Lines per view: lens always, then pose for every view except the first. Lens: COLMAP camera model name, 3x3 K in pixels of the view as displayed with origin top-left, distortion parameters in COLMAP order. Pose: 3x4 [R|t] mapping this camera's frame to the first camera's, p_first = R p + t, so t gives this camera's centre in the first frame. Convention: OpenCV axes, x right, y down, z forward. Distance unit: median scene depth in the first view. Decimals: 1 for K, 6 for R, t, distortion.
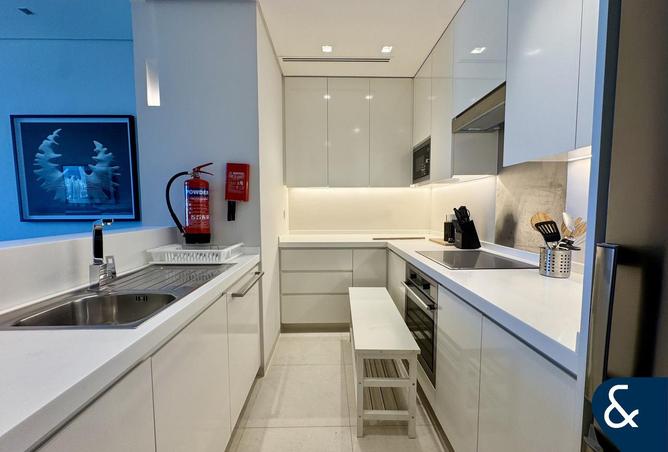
lens RADIAL K [[267.8, 0, 335.1], [0, 267.8, 223.9], [0, 0, 1]] dist [-0.005940, 0.000747]
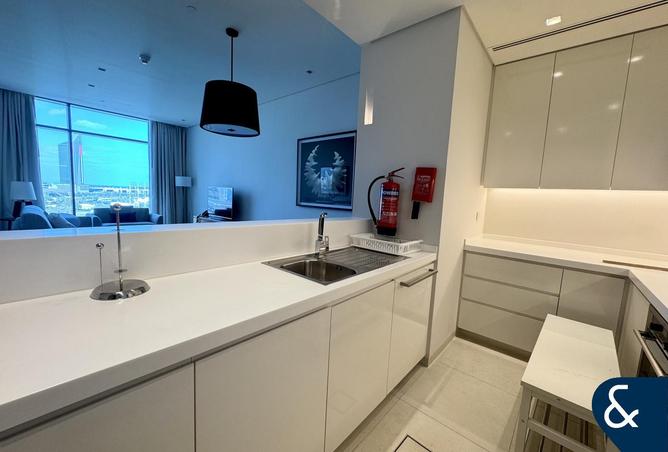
lens RADIAL K [[267.8, 0, 333.8], [0, 267.8, 224.4], [0, 0, 1]] dist [-0.005940, 0.000747]
pose [[0.733038, 0.112280, -0.670857, 0.113001], [-0.096712, 0.993466, 0.060599, -0.024159], [0.673278, 0.020459, 0.739107, -0.051216]]
